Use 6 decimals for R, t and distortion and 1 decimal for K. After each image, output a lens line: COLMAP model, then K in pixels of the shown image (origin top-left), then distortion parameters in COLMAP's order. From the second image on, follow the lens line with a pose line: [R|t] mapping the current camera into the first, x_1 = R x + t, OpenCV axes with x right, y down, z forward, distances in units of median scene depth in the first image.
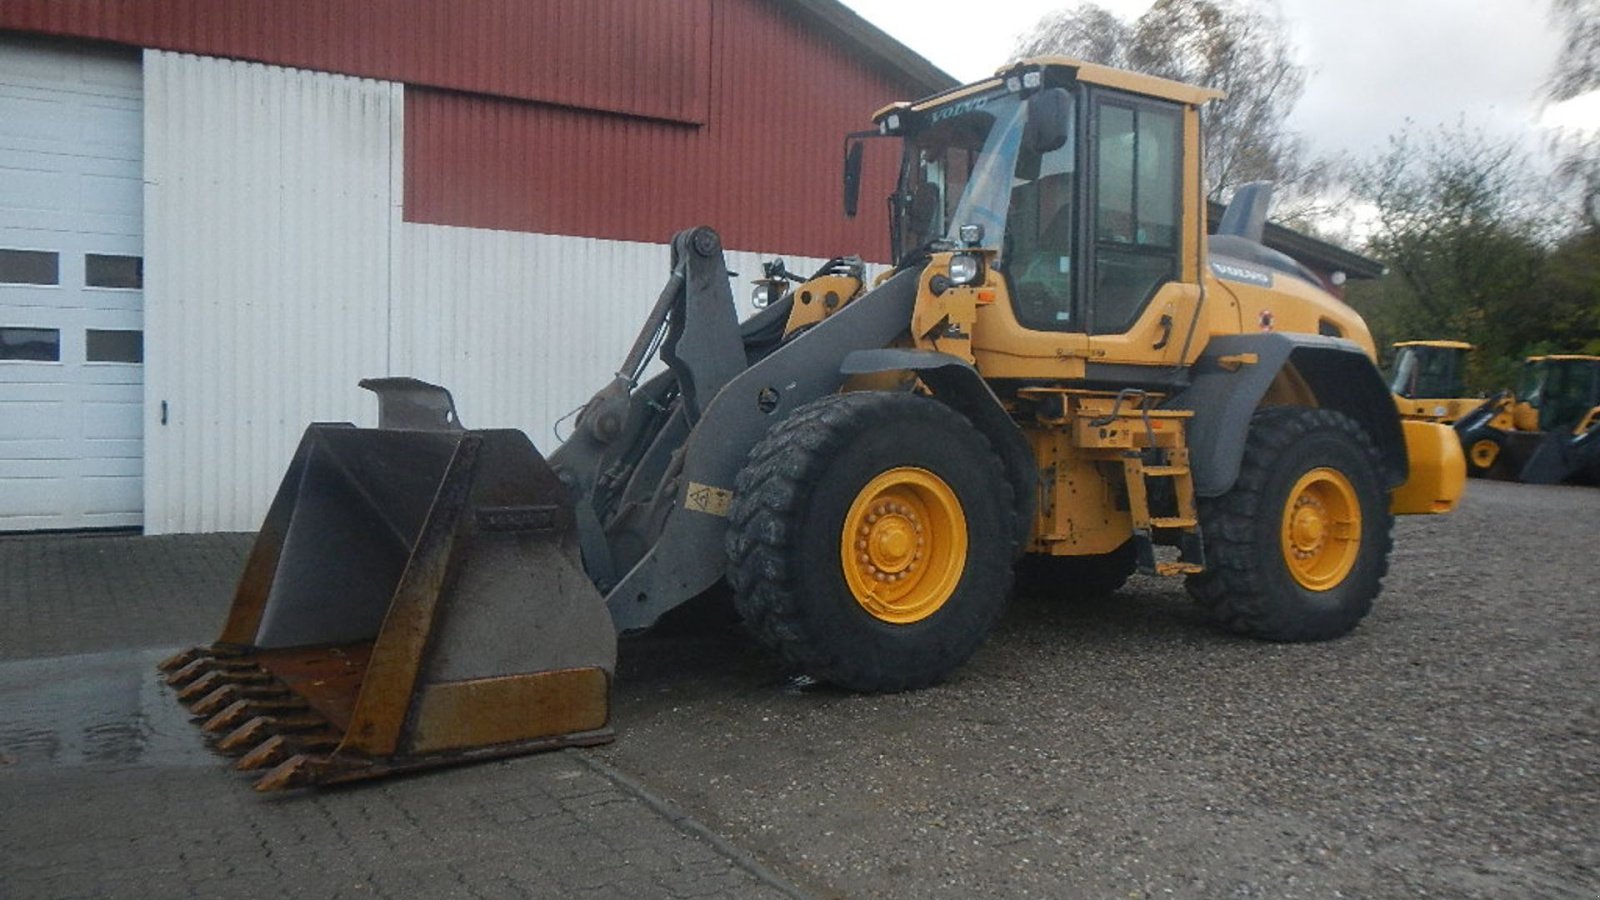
lens RADIAL K [[1345.4, 0, 808.4], [0, 1345.4, 442.3], [0, 0, 1]] dist [-0.007494, 0.003133]
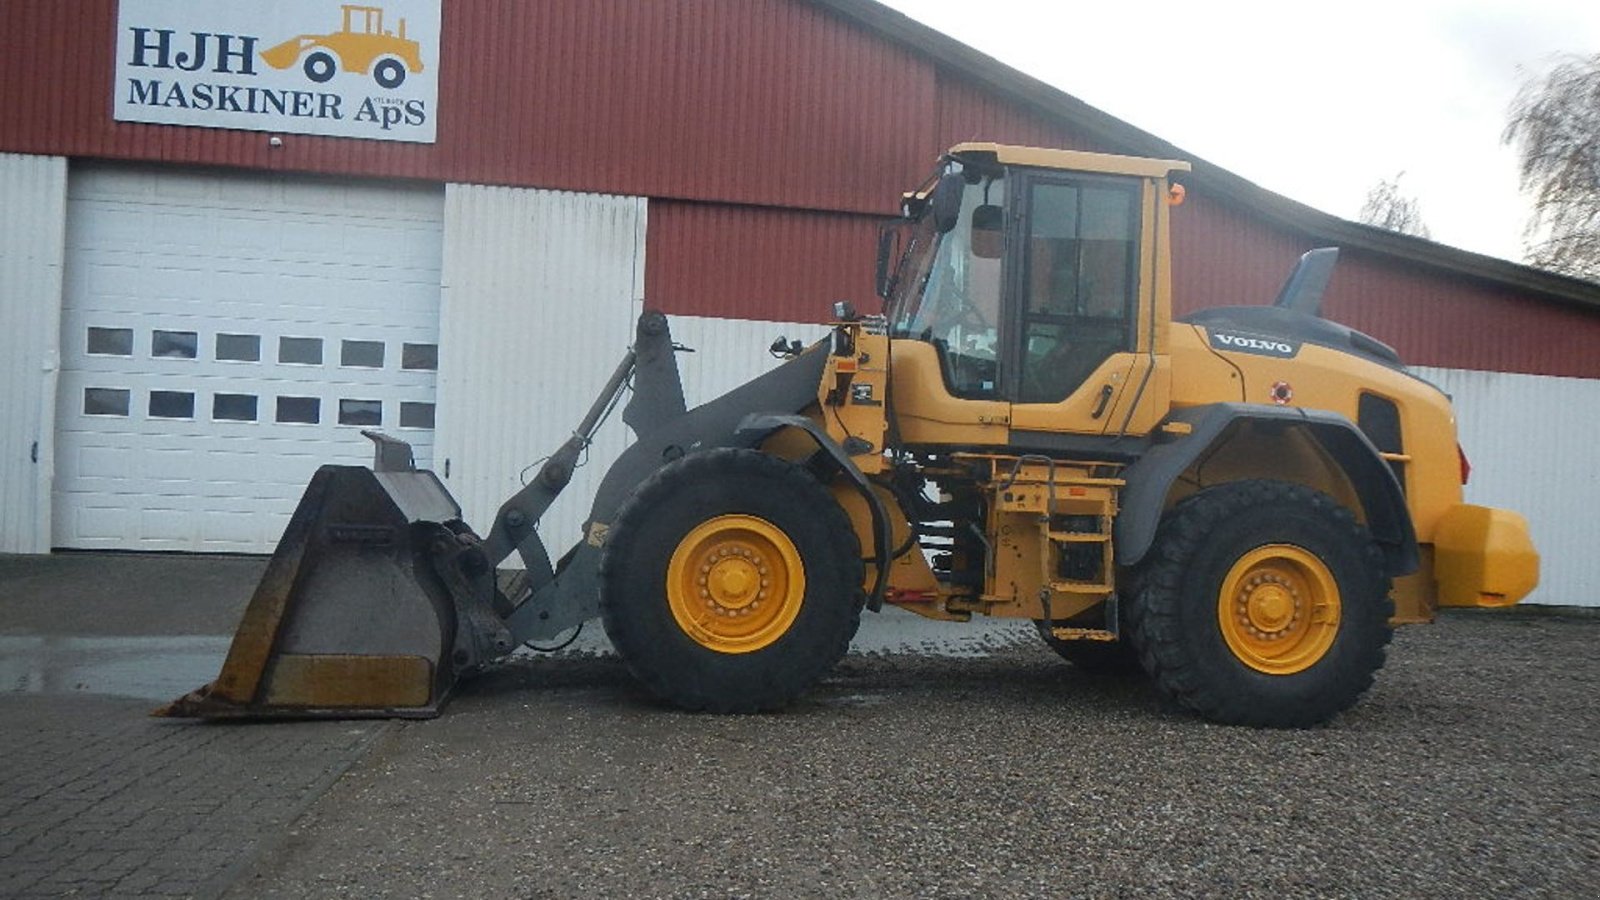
lens RADIAL K [[1345.4, 0, 815.0], [0, 1345.4, 454.5], [0, 0, 1]] dist [-0.007494, 0.003133]
pose [[0.914861, 0.017573, -0.403385, 0.495320], [-0.041259, 0.997892, -0.050102, 0.018382], [0.401654, 0.062479, 0.913658, -0.012435]]
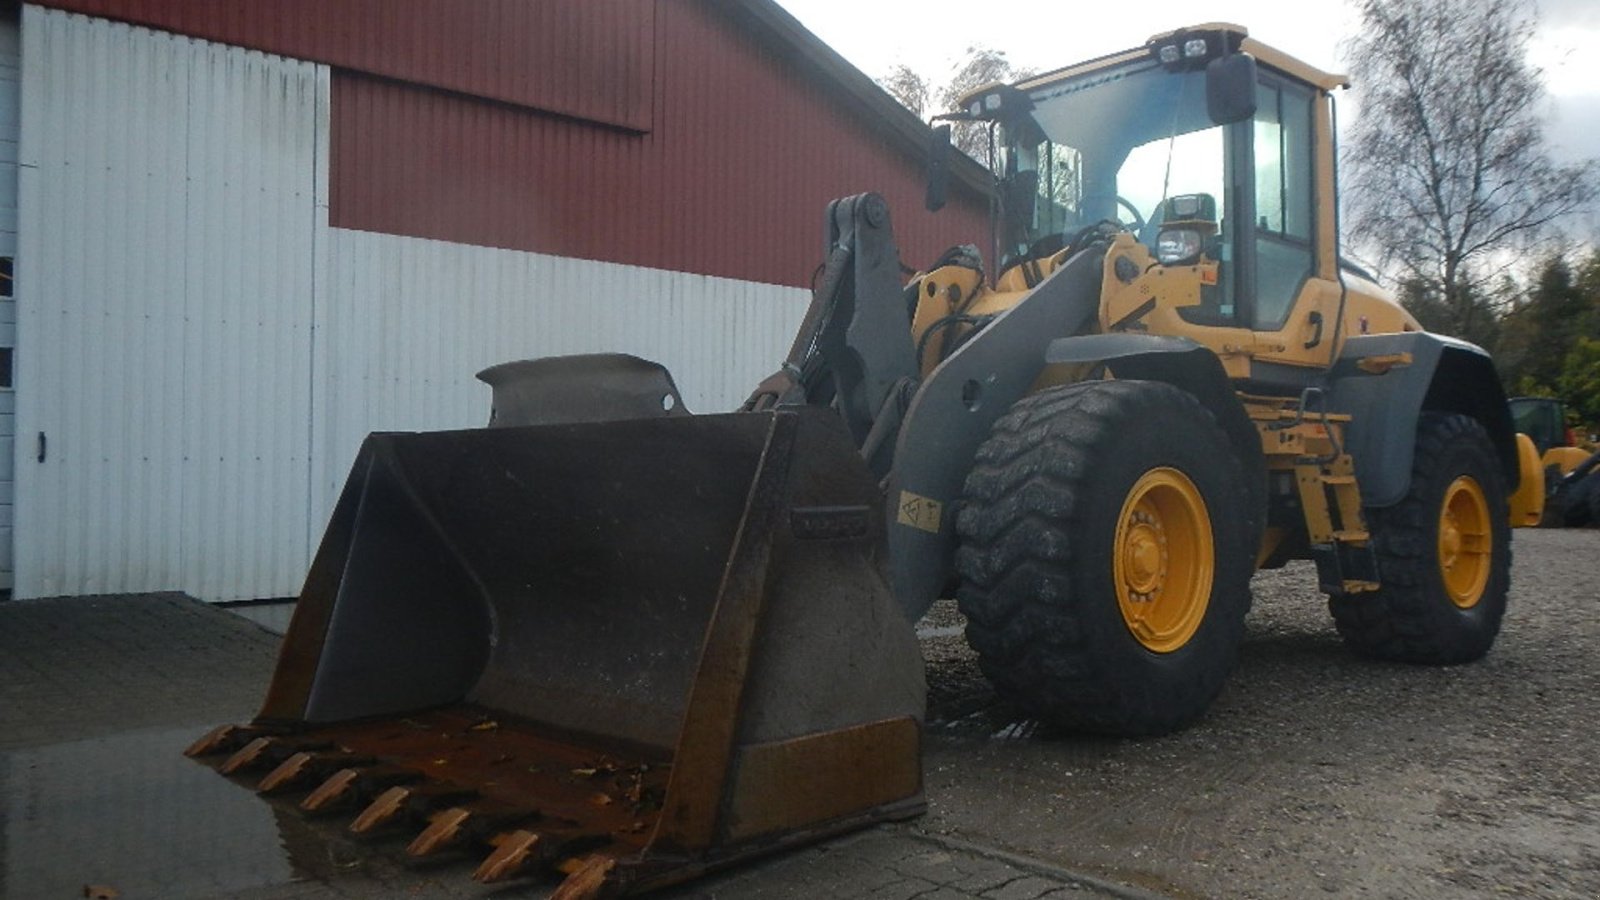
lens RADIAL K [[1345.4, 0, 798.3], [0, 1345.4, 436.1], [0, 0, 1]] dist [-0.007494, 0.003133]
pose [[0.983330, -0.009492, 0.181581, -0.259360], [0.019209, 0.998471, -0.051829, 0.032537], [-0.180811, 0.054453, 0.982009, 0.174486]]
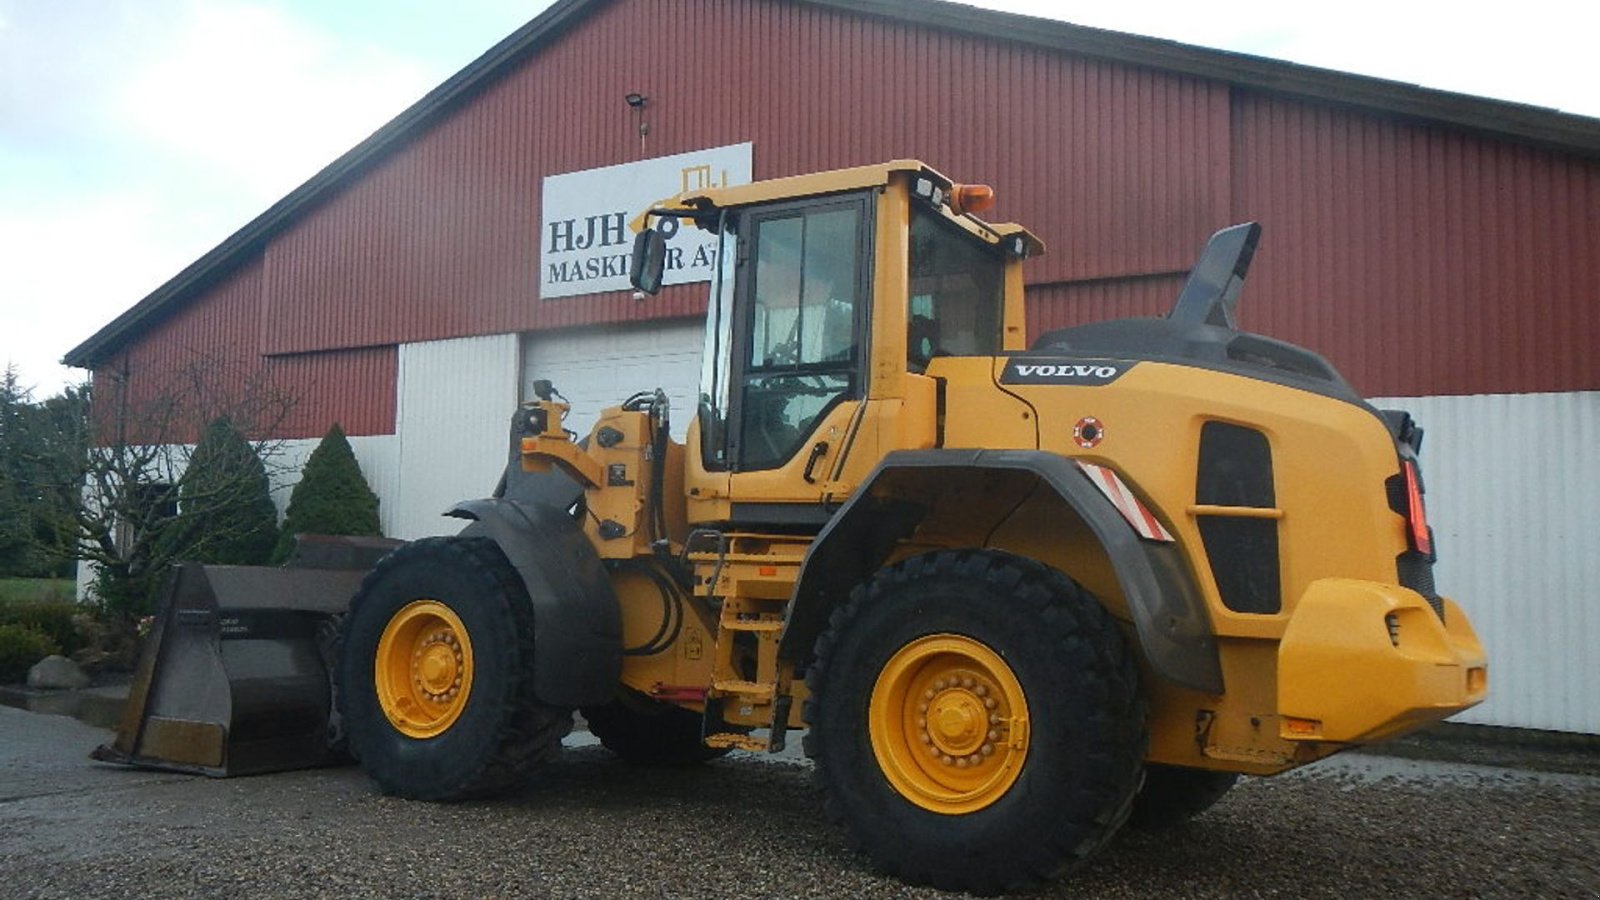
lens RADIAL K [[1345.4, 0, 814.6], [0, 1345.4, 445.2], [0, 0, 1]] dist [-0.007494, 0.003133]
pose [[0.447468, -0.087649, -0.889994, 1.057477], [-0.045148, 0.991703, -0.120365, 0.009077], [0.893159, 0.094041, 0.439798, 0.654259]]
